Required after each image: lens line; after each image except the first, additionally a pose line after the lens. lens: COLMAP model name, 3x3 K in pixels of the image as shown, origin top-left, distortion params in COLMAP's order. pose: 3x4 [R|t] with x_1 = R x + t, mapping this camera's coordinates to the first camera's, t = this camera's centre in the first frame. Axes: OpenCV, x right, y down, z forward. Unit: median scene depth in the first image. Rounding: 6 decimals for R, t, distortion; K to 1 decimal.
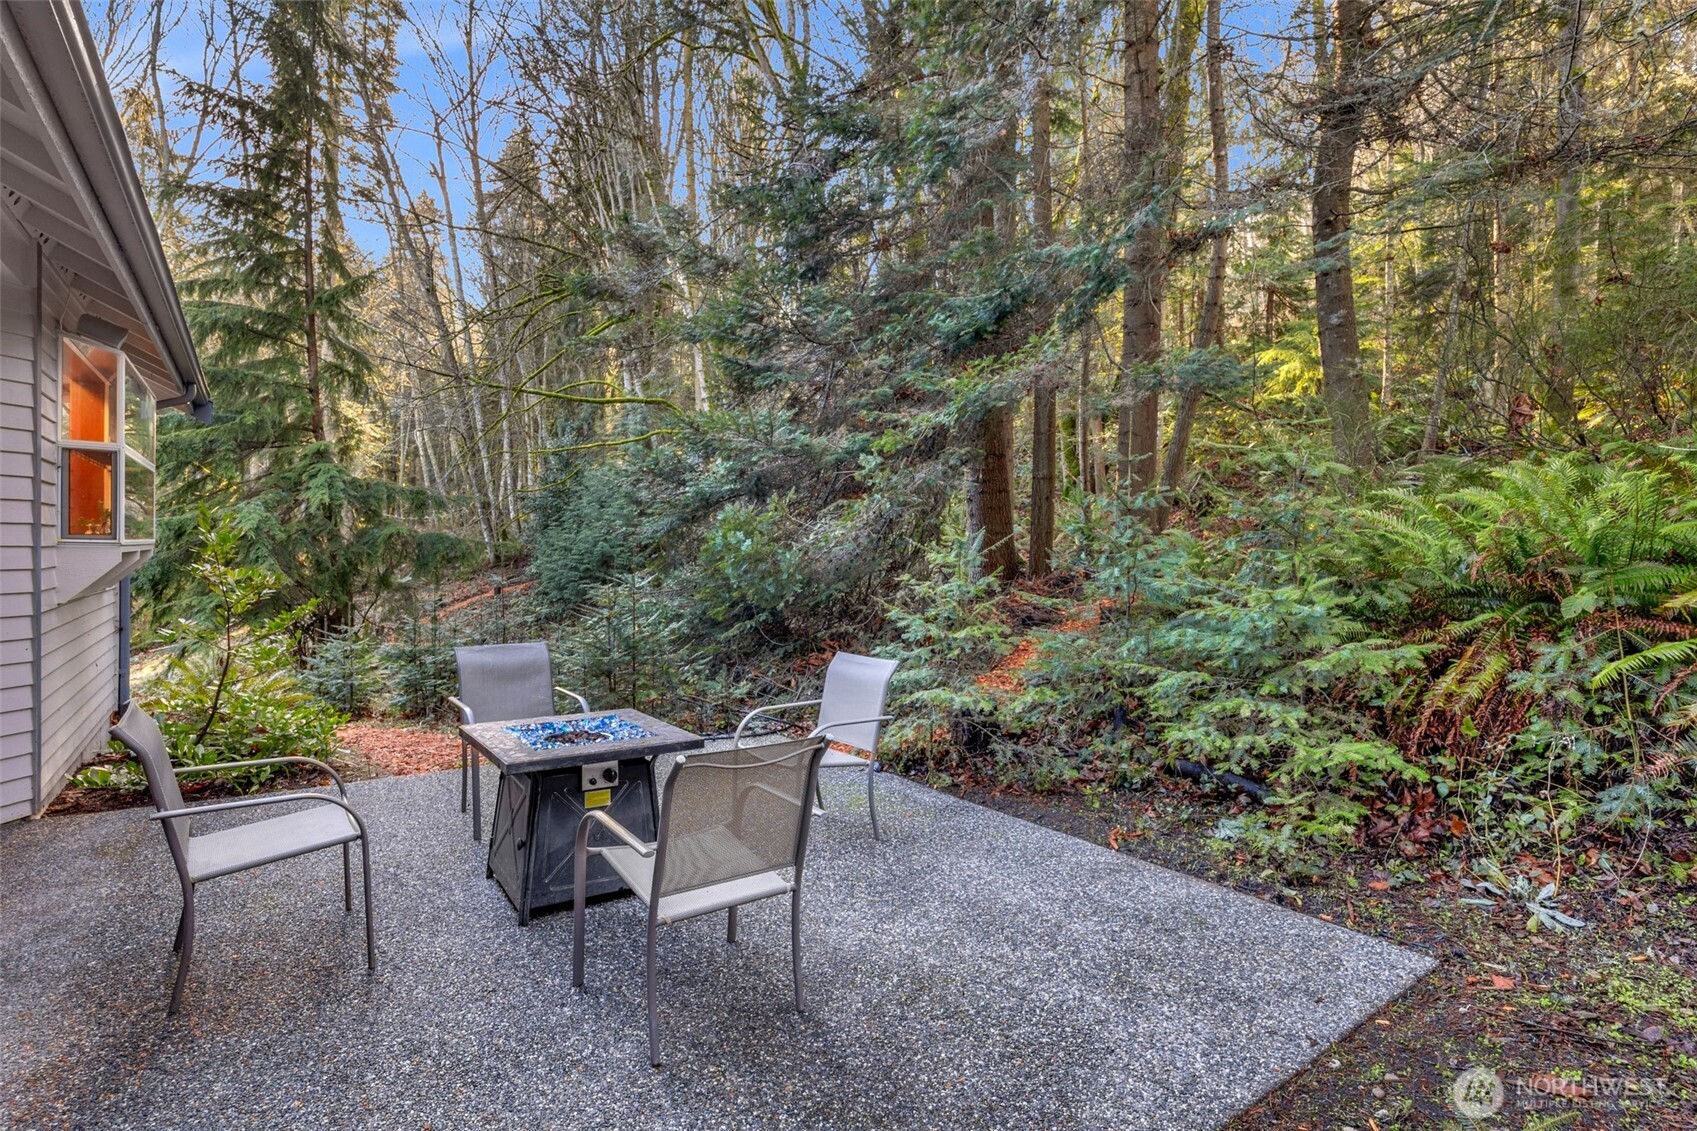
lens RADIAL K [[847.4, 0, 847.1], [0, 847.4, 552.2], [0, 0, 1]] dist [-0.004027, -0.000413]
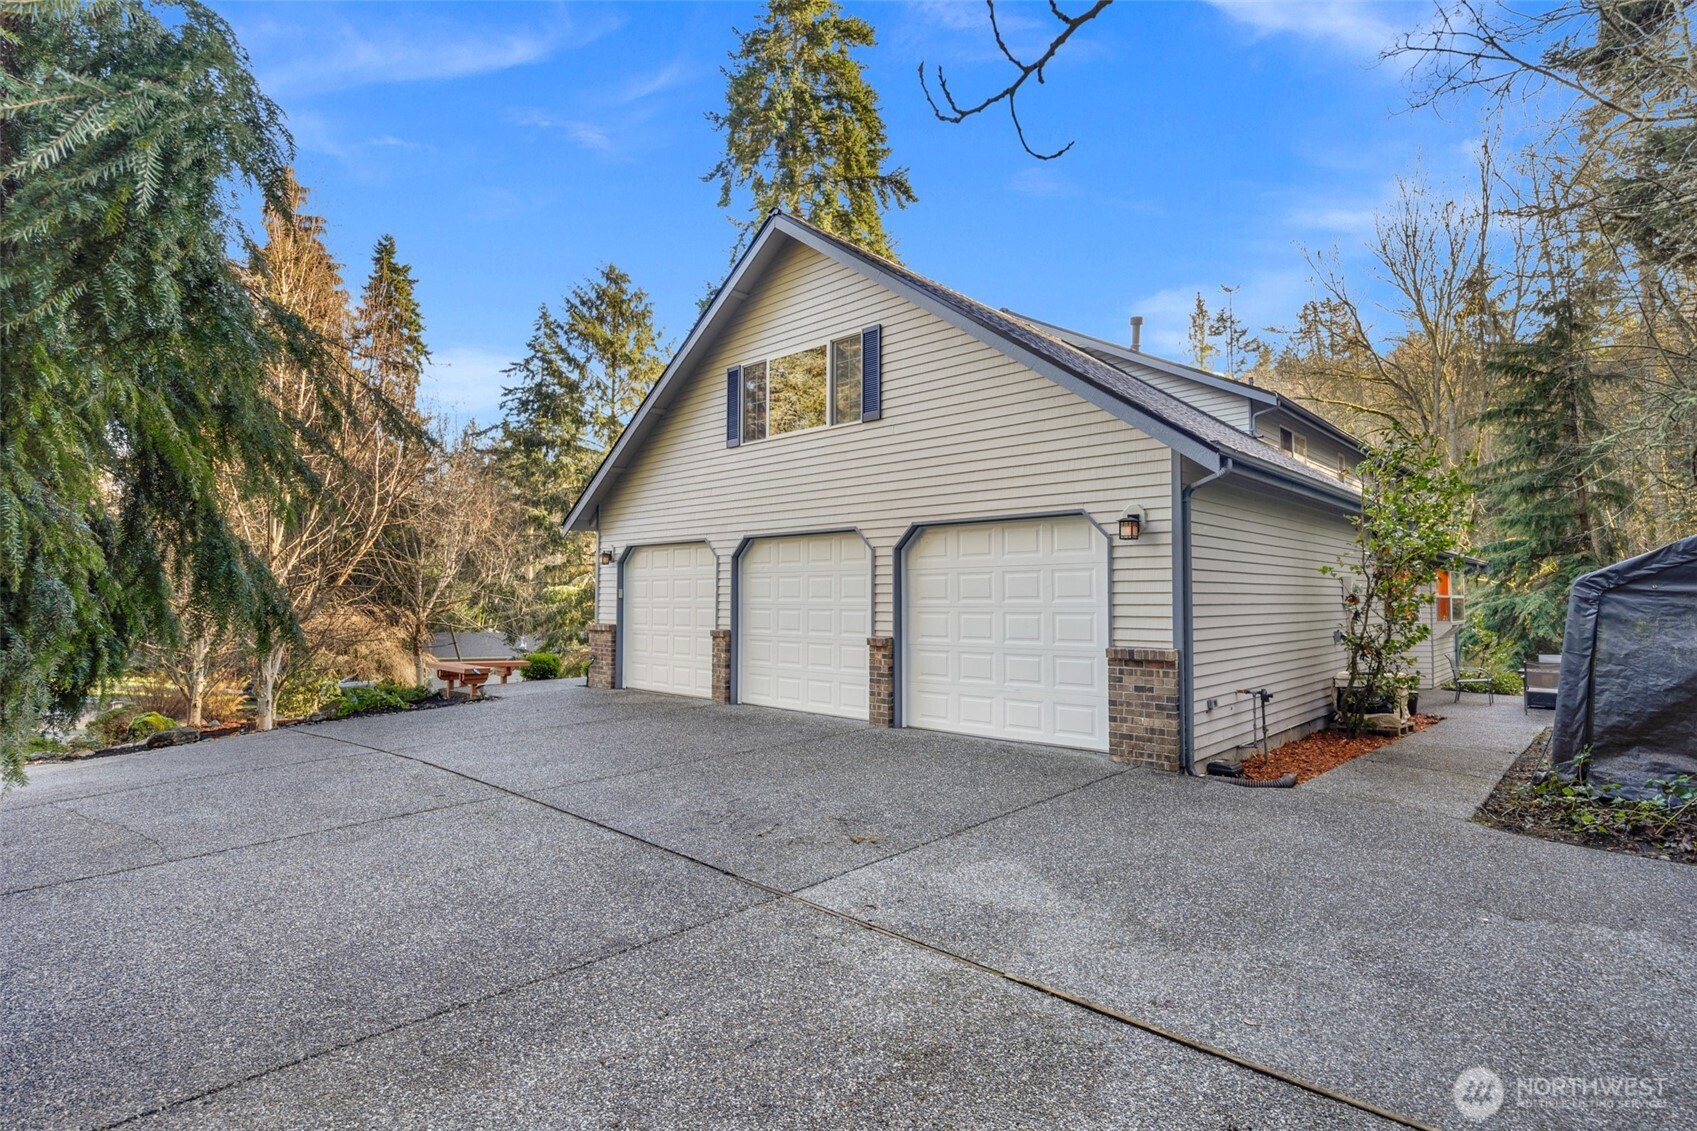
lens RADIAL K [[847.4, 0, 846.2], [0, 847.4, 558.5], [0, 0, 1]] dist [-0.004027, -0.000413]
pose [[0.210035, -0.061711, -0.975744, 0.574101], [-0.006119, 0.997903, -0.064430, -0.009178], [0.977675, 0.019503, 0.209217, -0.615181]]
